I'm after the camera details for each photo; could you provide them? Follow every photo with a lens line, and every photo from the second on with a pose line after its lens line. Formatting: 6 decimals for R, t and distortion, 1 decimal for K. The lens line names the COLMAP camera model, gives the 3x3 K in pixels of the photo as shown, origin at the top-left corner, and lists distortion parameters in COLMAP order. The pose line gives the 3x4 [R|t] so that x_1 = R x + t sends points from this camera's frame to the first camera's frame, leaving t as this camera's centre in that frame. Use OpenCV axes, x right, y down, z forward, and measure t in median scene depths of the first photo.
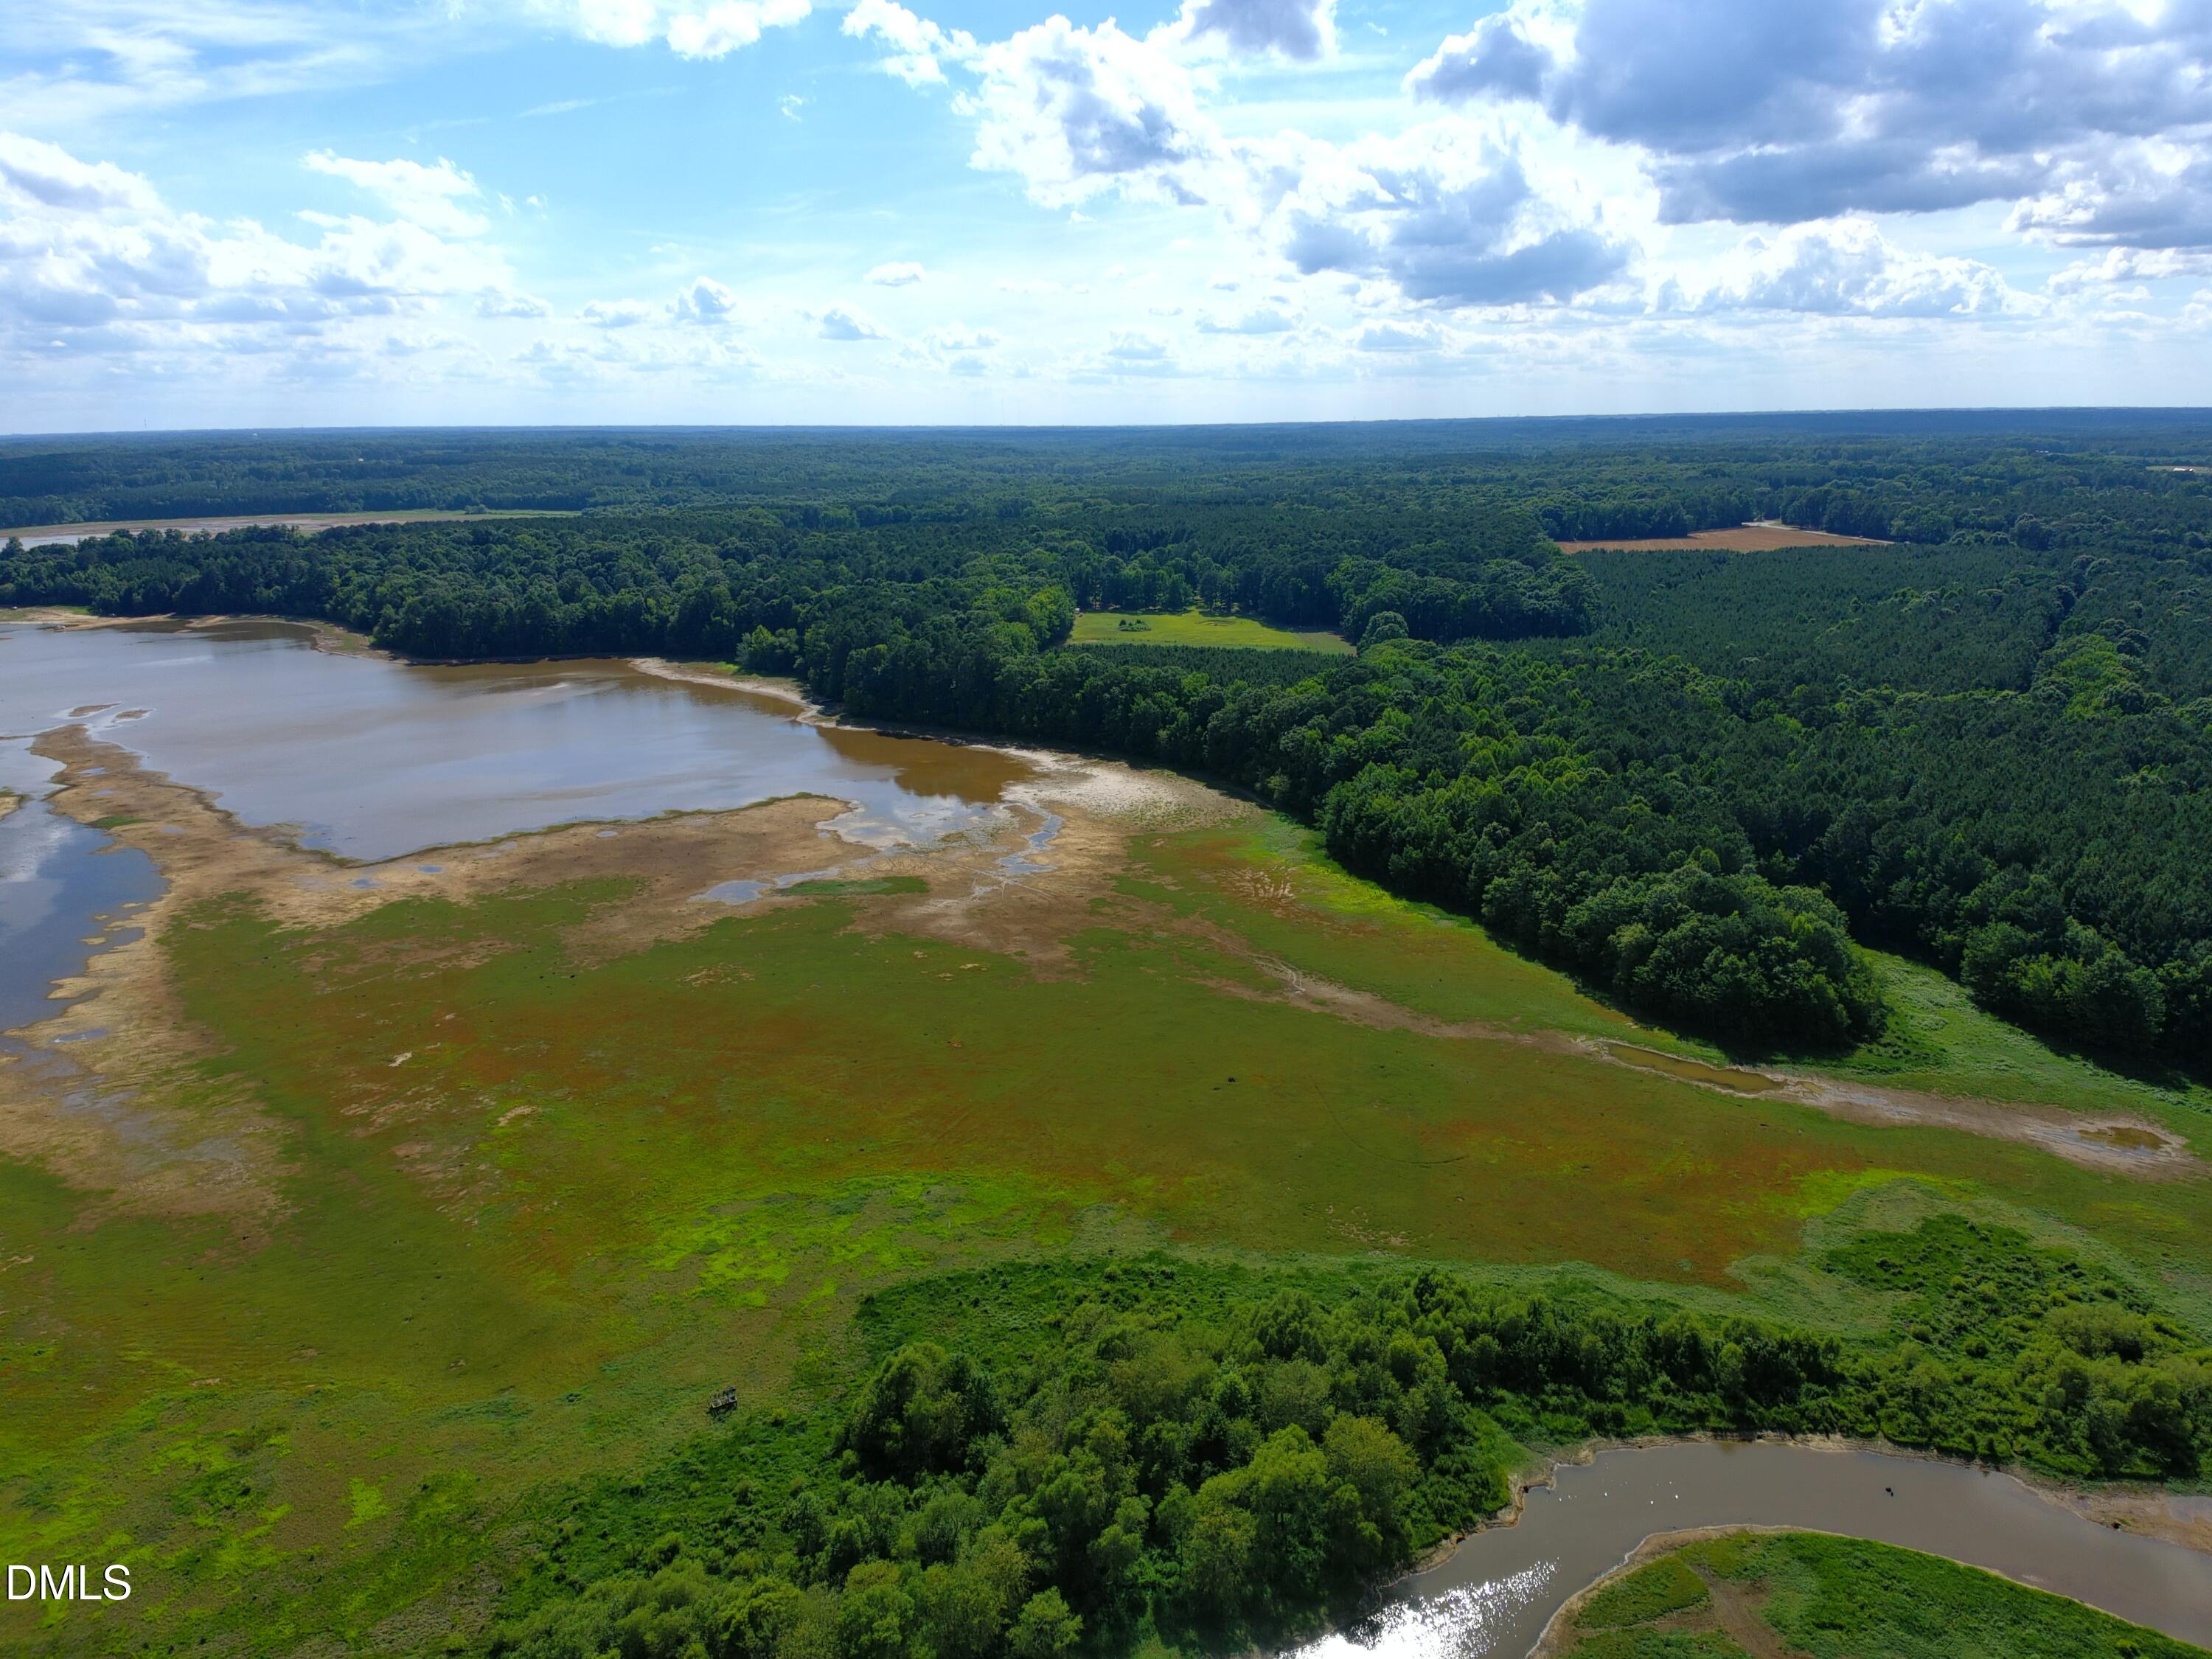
lens RADIAL K [[1567.1, 0, 1113.8], [0, 1567.1, 829.6], [0, 0, 1]] dist [0.152563, -0.193571]
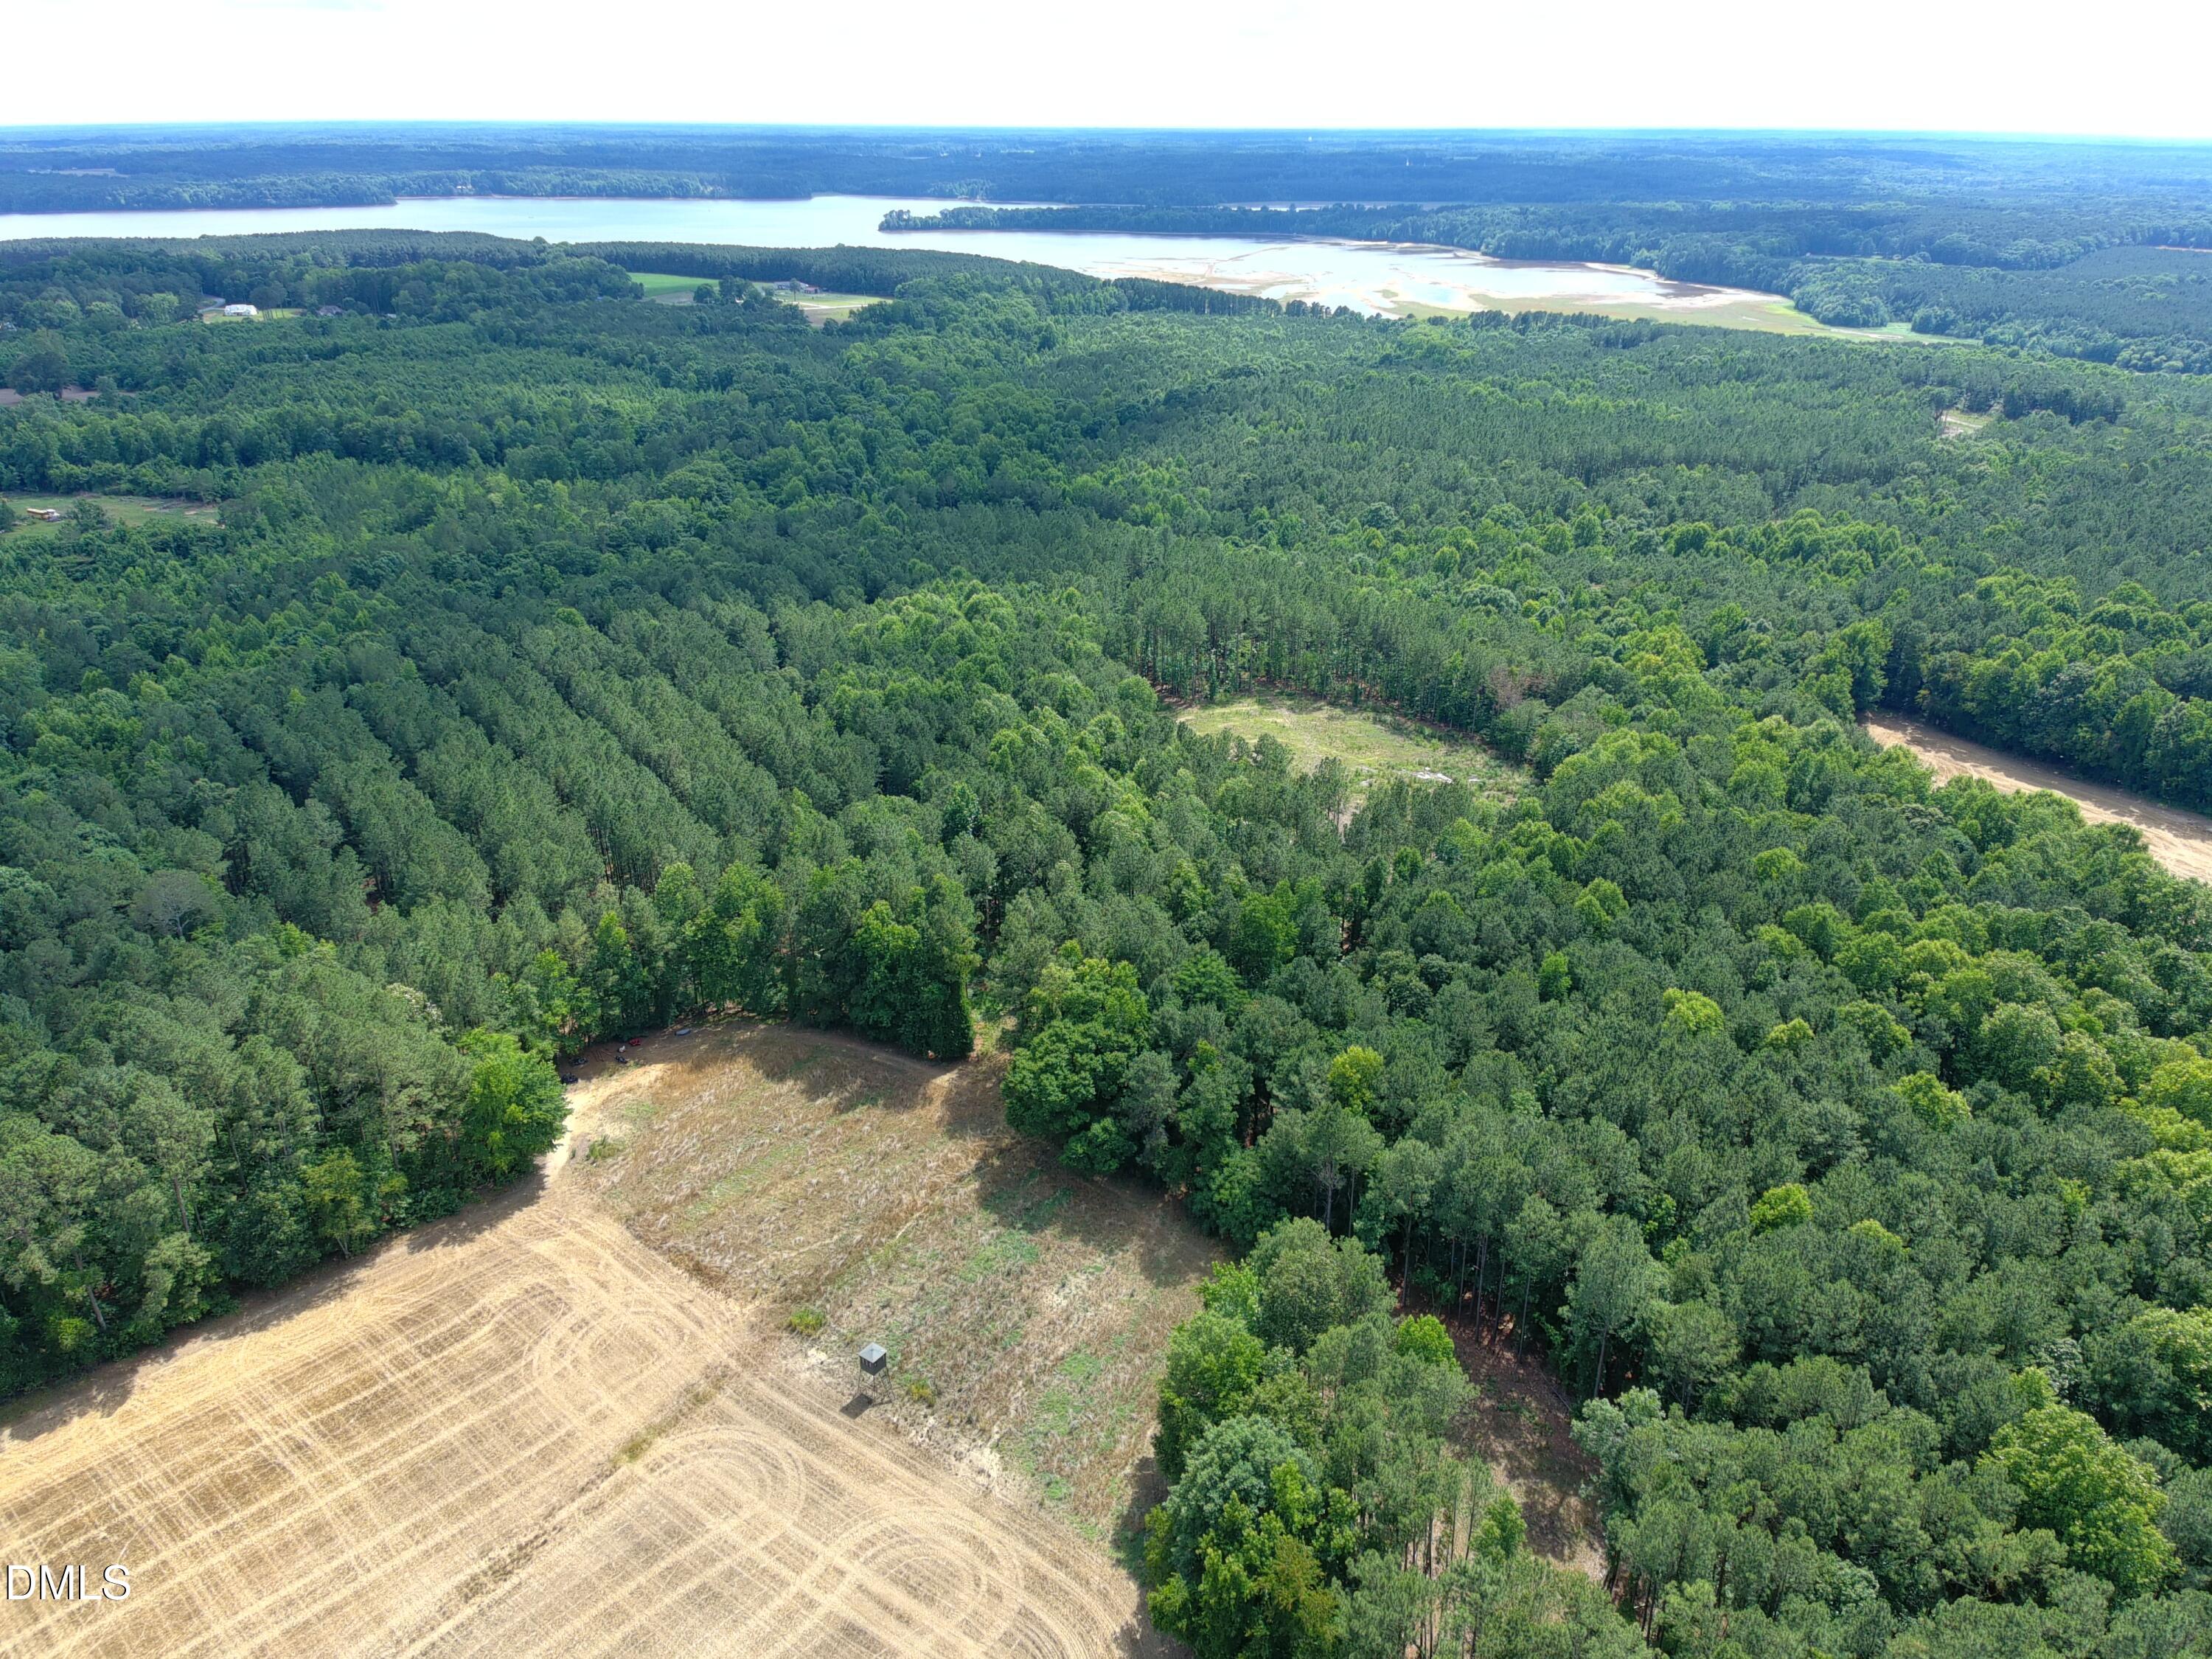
lens RADIAL K [[1567.1, 0, 1131.4], [0, 1567.1, 816.7], [0, 0, 1]] dist [0.152563, -0.193571]
pose [[0.852309, 0.228487, -0.470491, 0.267583], [-0.151072, 0.968738, 0.196782, 0.202384], [0.500745, -0.096641, 0.860183, -0.916324]]
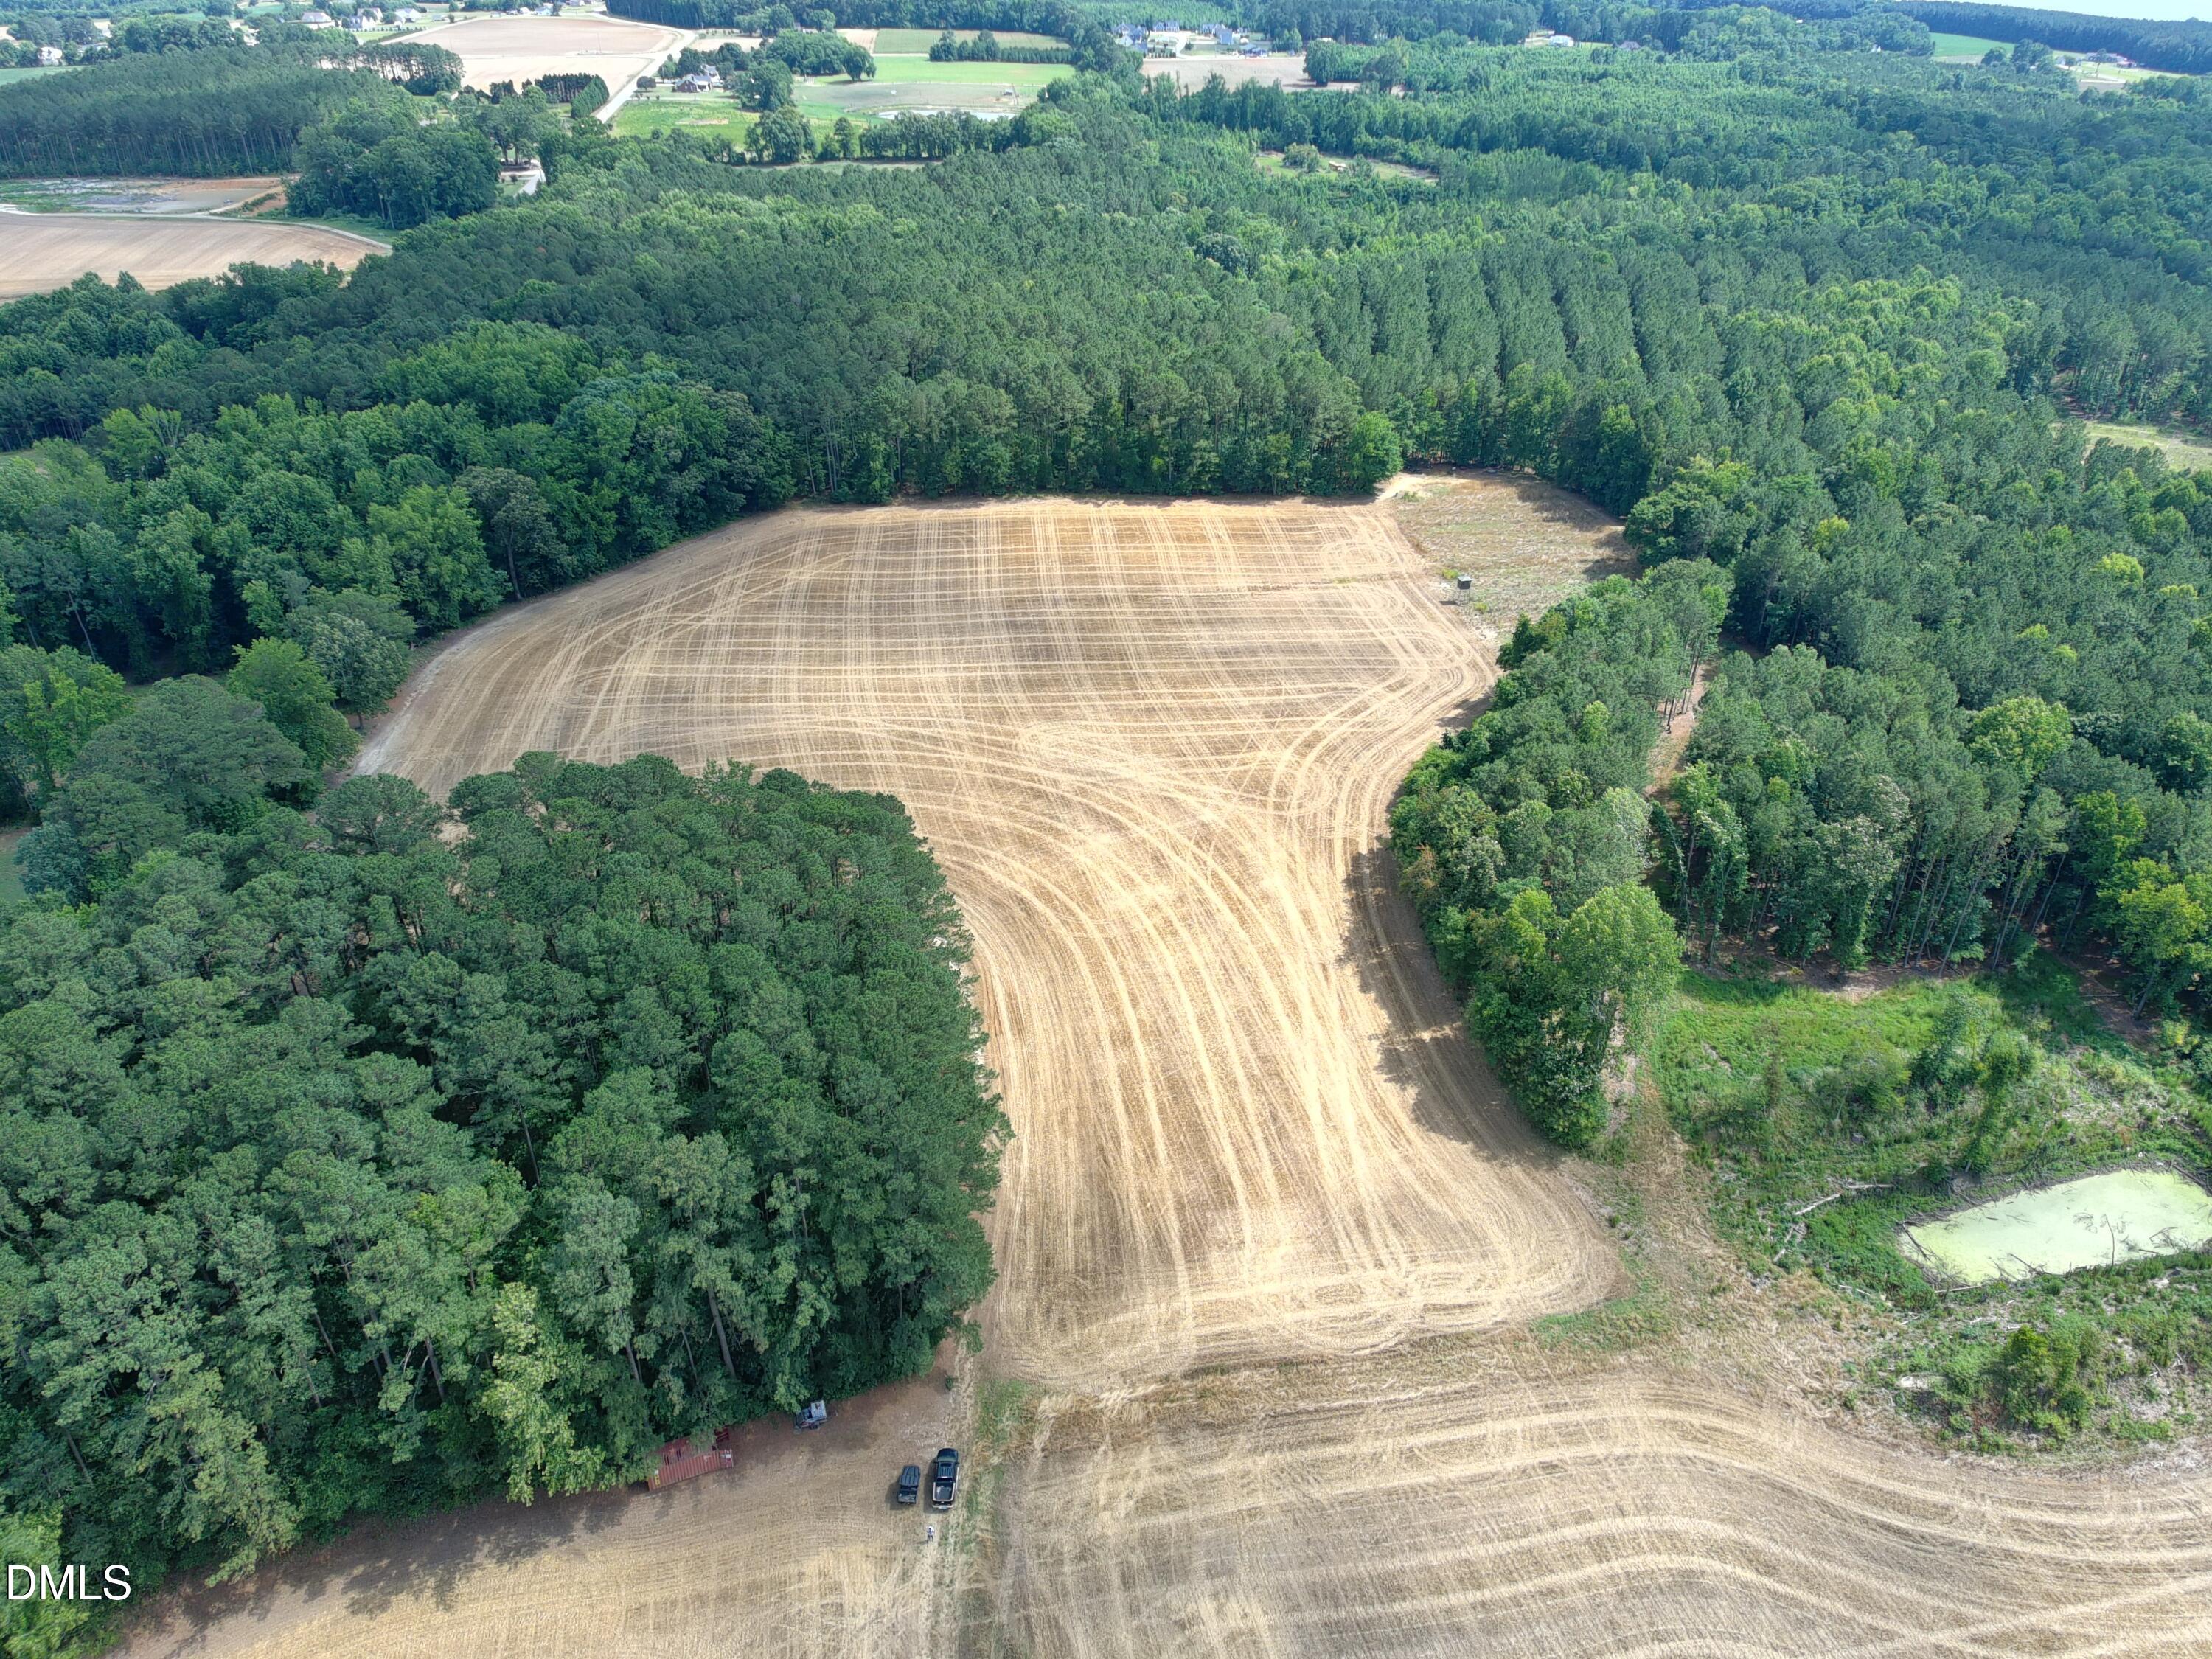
lens RADIAL K [[1567.1, 0, 1125.2], [0, 1567.1, 809.1], [0, 0, 1]] dist [0.152563, -0.193571]
pose [[0.256786, 0.509217, -0.821437, 0.400633], [-0.253393, 0.855677, 0.451230, 0.207514], [0.932659, 0.092277, 0.348758, -0.948584]]
